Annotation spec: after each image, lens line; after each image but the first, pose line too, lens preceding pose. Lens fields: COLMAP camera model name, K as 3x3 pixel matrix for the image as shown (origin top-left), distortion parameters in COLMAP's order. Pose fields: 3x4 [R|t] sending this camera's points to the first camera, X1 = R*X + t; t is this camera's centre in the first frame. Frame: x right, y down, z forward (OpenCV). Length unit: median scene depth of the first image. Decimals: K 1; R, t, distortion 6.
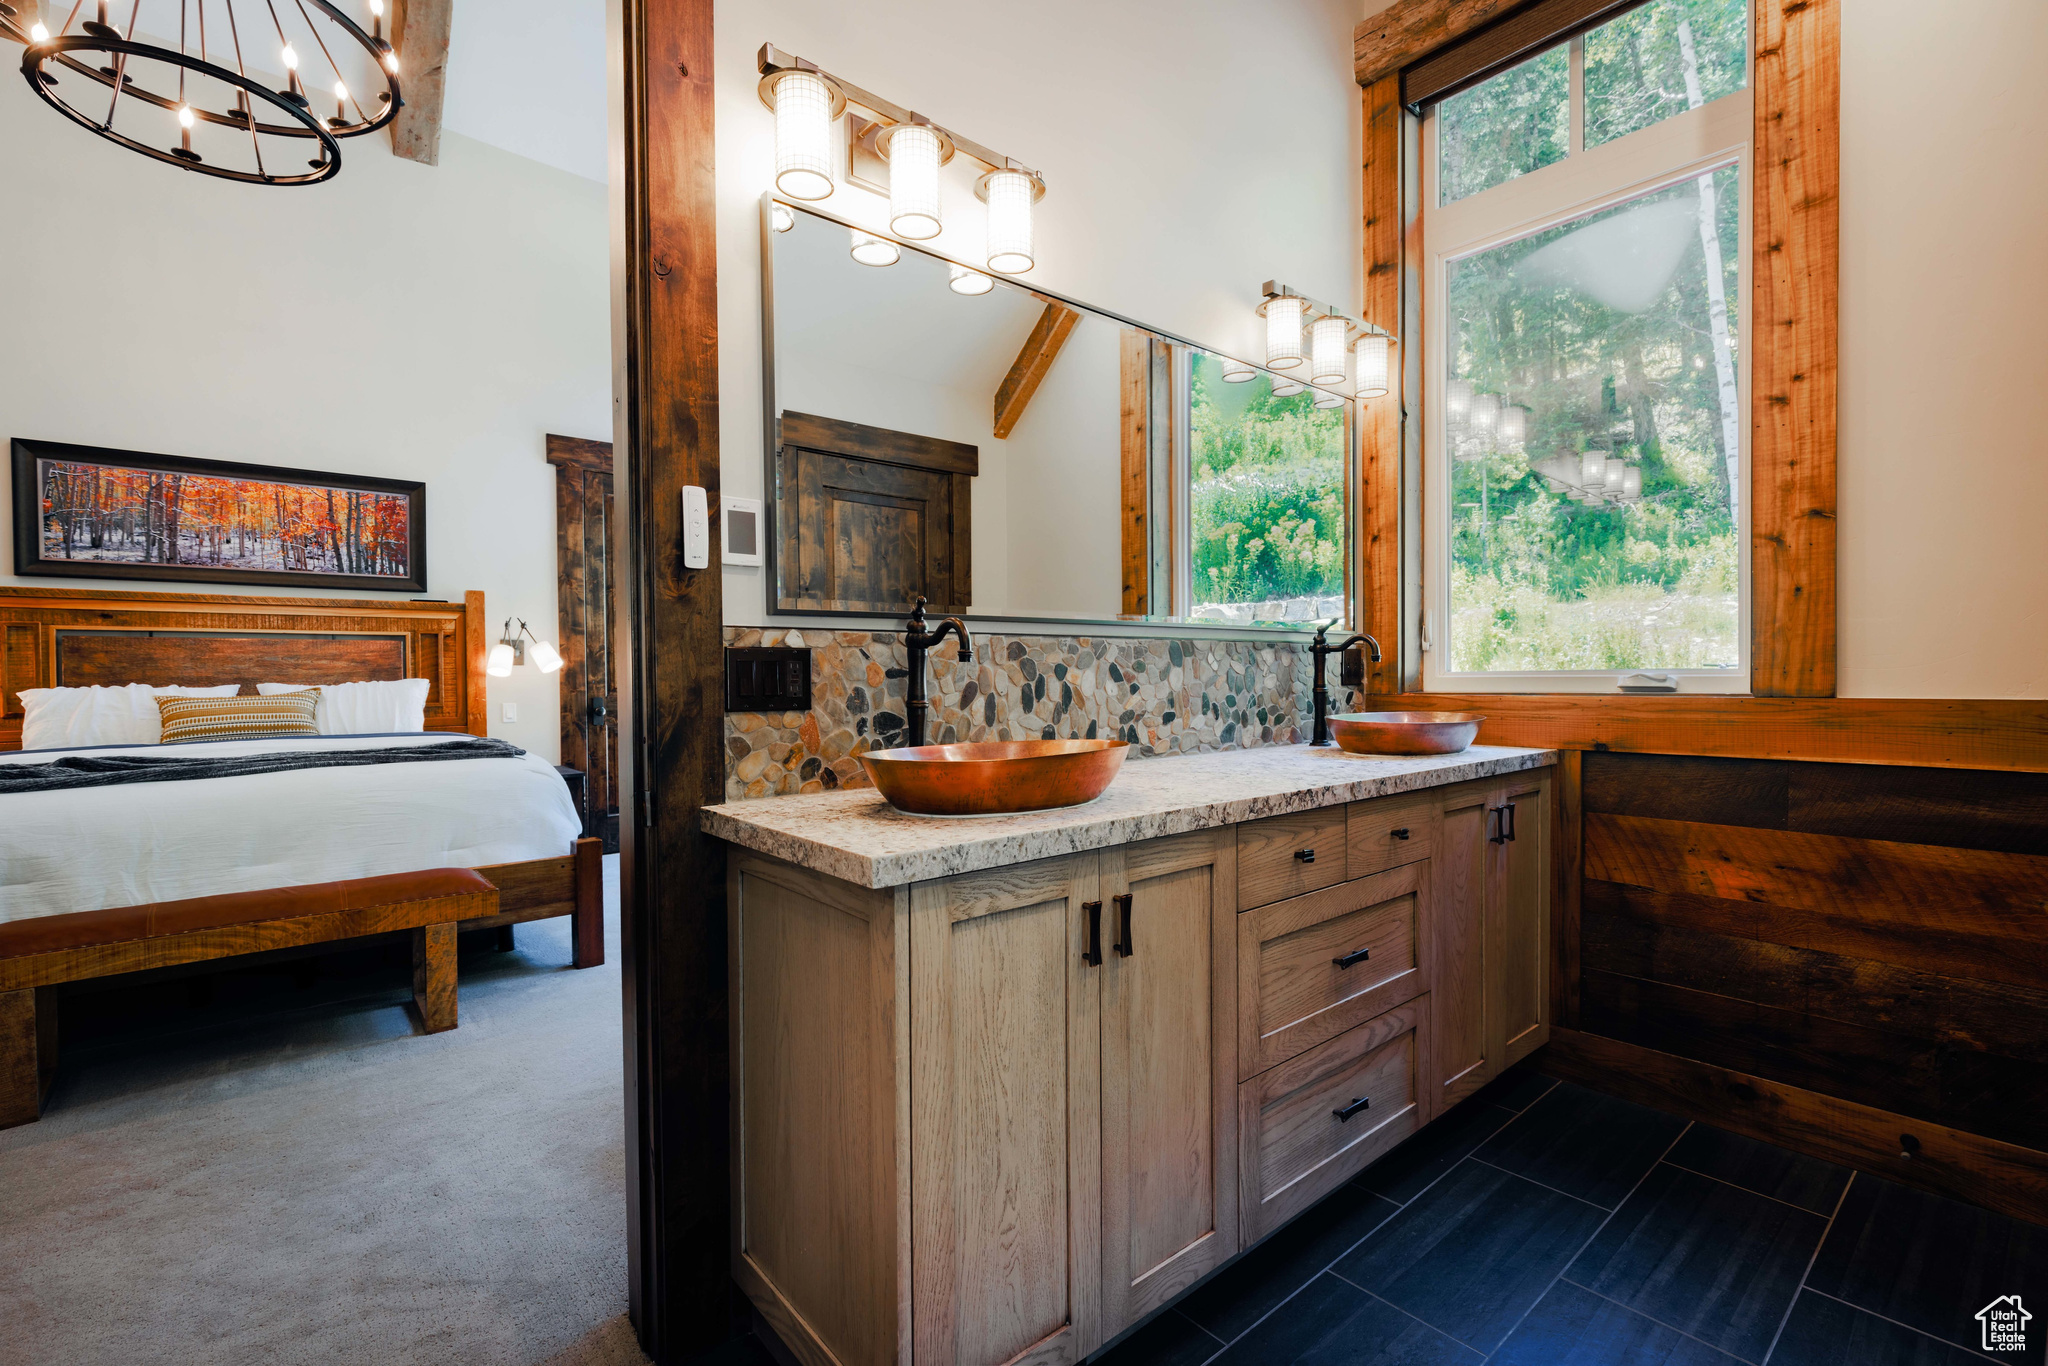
lens RADIAL K [[888.4, 0, 1016.2], [0, 888.4, 682.0], [0, 0, 1]] dist [0.000512, 0.001049]
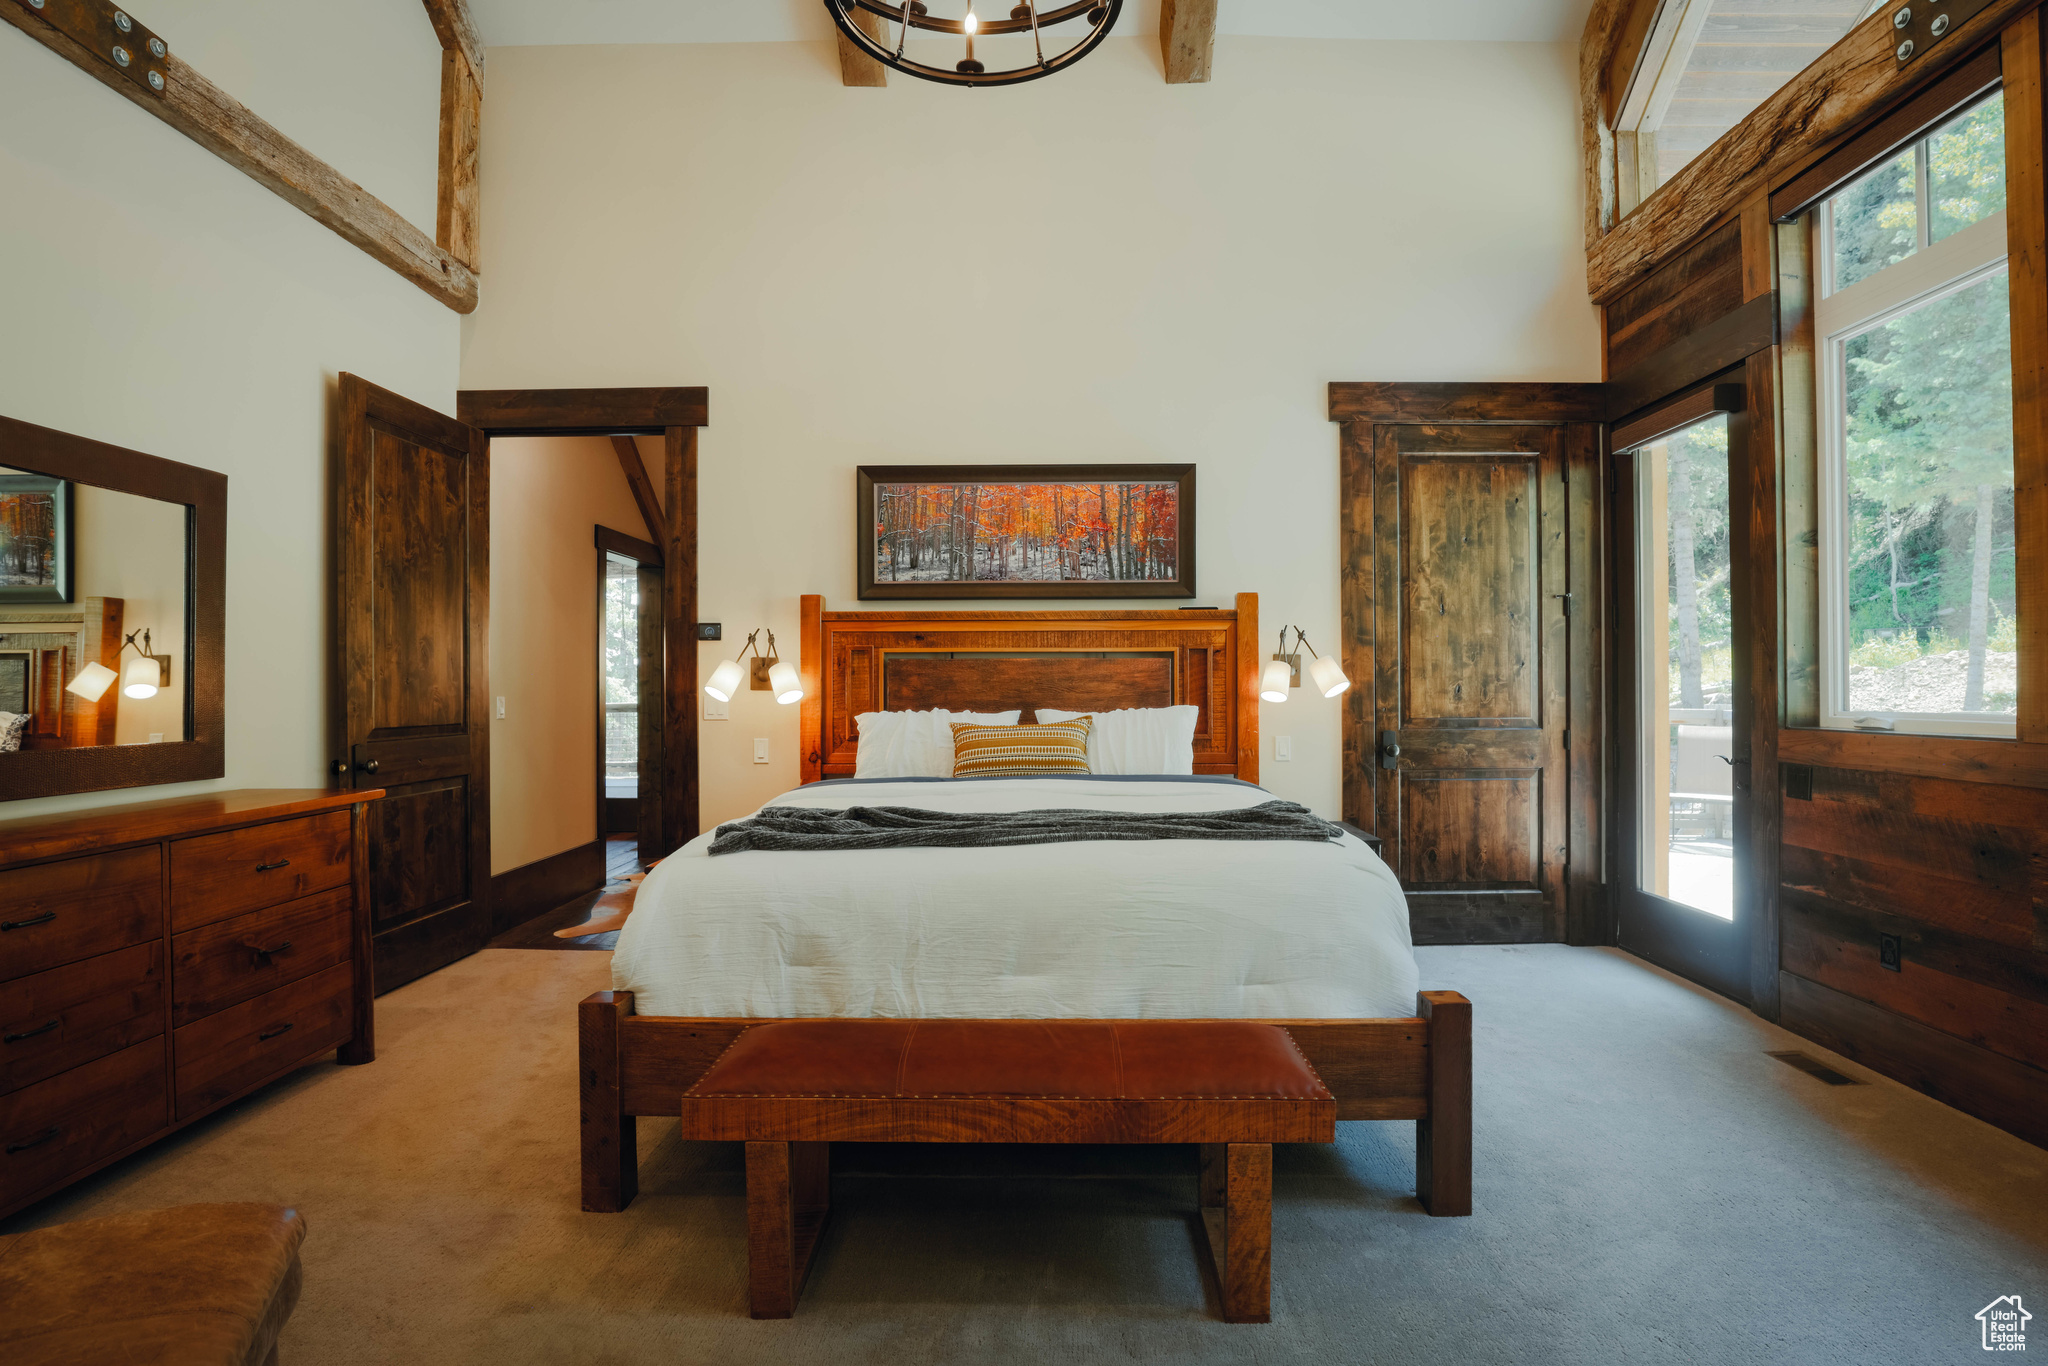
lens RADIAL K [[982.1, 0, 1024.0], [0, 982.1, 683.0], [0, 0, 1]] dist [-0.023465, -0.000016]
pose [[0.744231, 0.005253, -0.667902, -0.206759], [-0.011428, 0.999923, -0.004870, -0.019335], [0.667825, 0.011257, 0.744234, 0.261261]]
